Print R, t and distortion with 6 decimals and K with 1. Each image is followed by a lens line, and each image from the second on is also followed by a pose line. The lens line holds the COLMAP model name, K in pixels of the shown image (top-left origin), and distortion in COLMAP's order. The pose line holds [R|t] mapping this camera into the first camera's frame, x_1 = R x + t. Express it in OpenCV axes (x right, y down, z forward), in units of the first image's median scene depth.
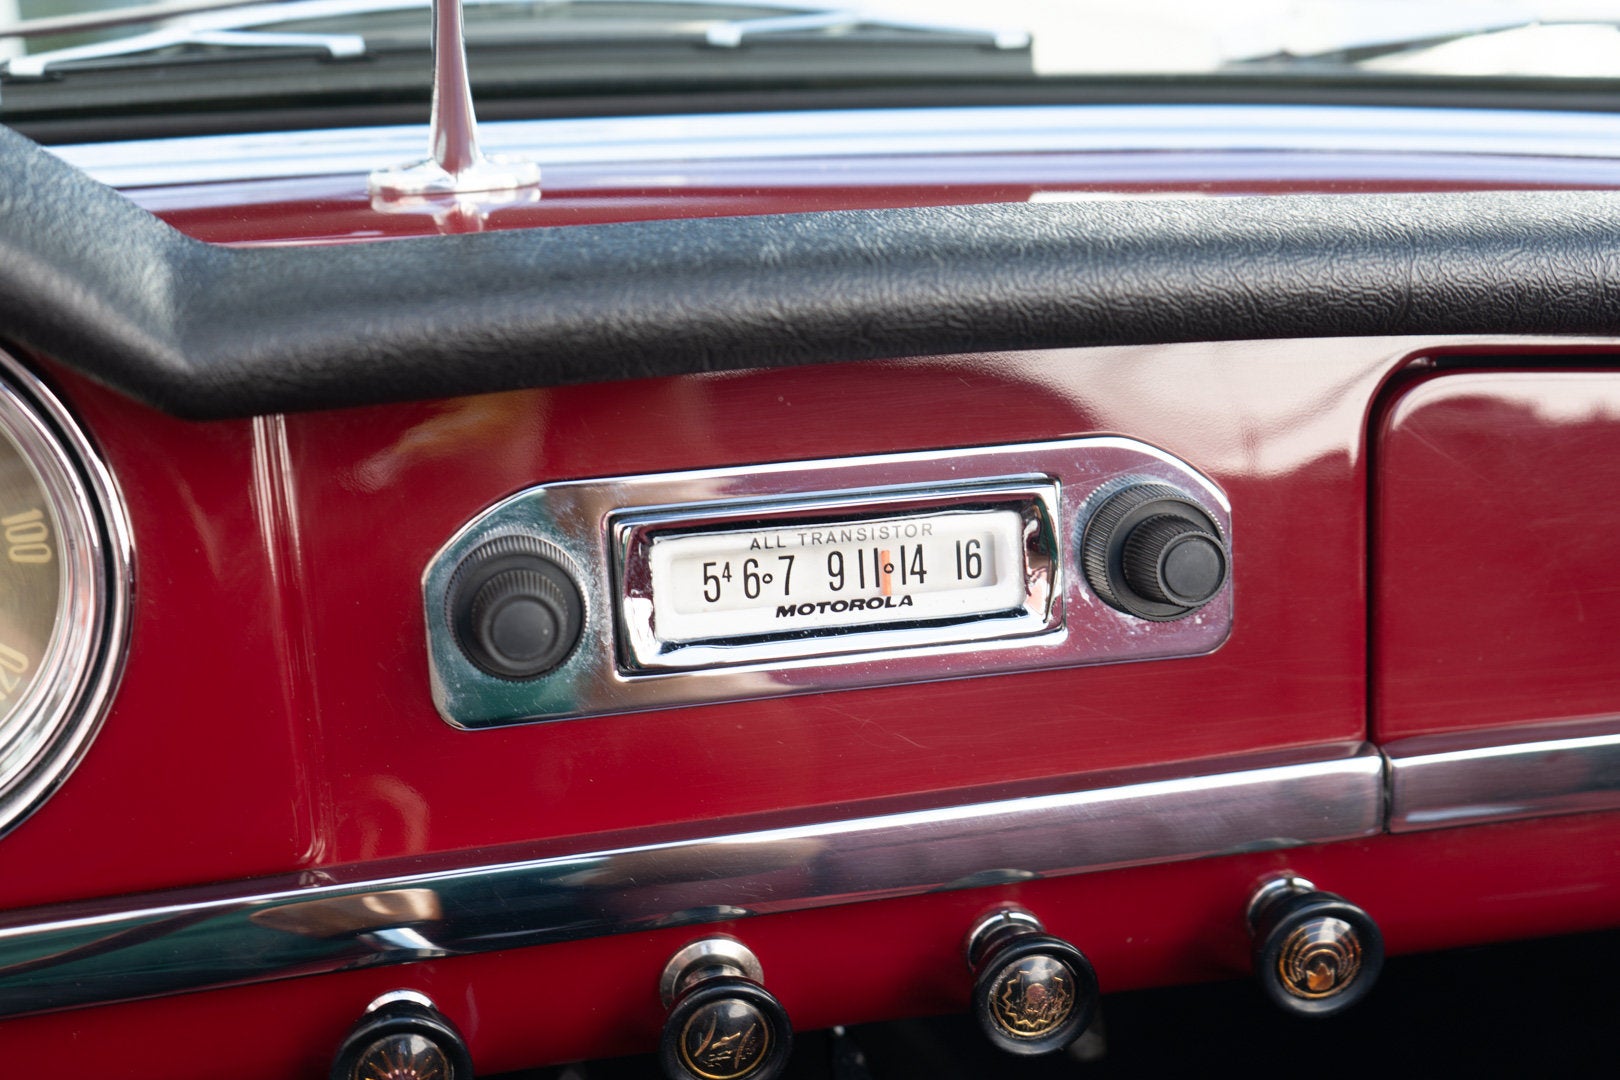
lens RADIAL K [[2176.6, 0, 806.3], [0, 2176.6, 564.5], [0, 0, 1]] dist [0.045585, 0.098014]
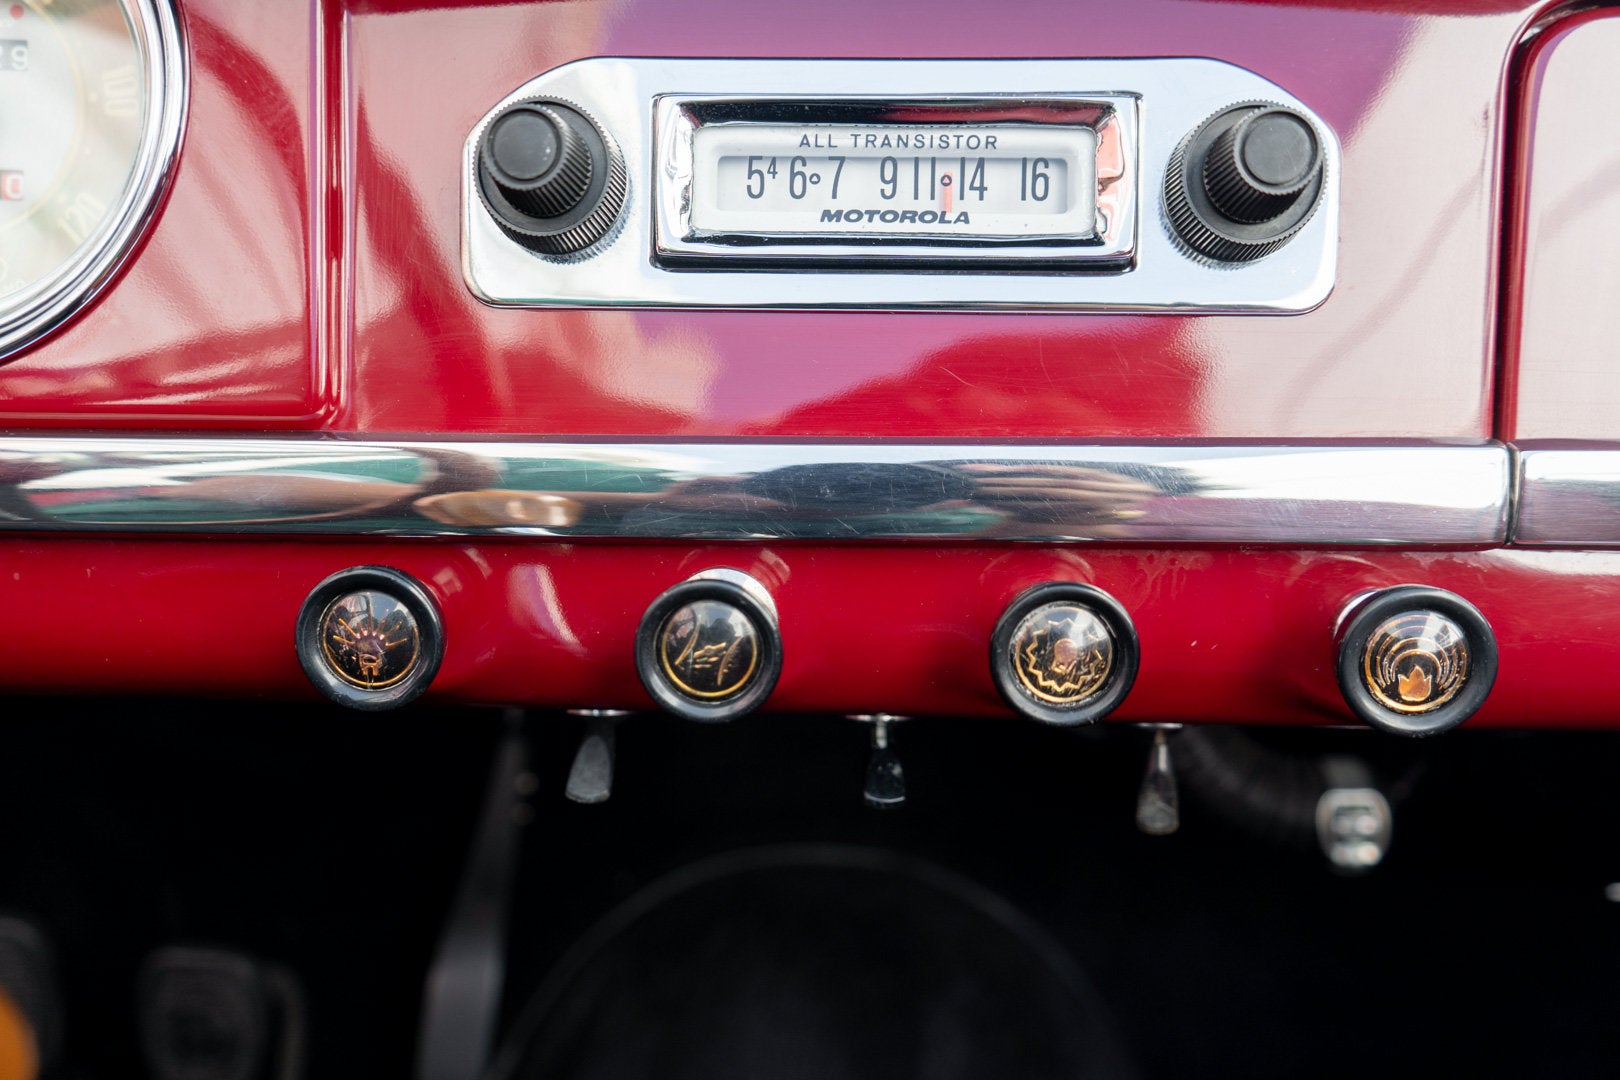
lens RADIAL K [[1532.7, 0, 766.8], [0, 1532.7, 540.5], [0, 0, 1]] dist [0.012461, 0.012478]
pose [[0.969382, 0.083078, -0.231075, 0.129107], [-0.117861, 0.982964, -0.141033, 0.257442], [0.215422, 0.163950, 0.962660, 0.374942]]
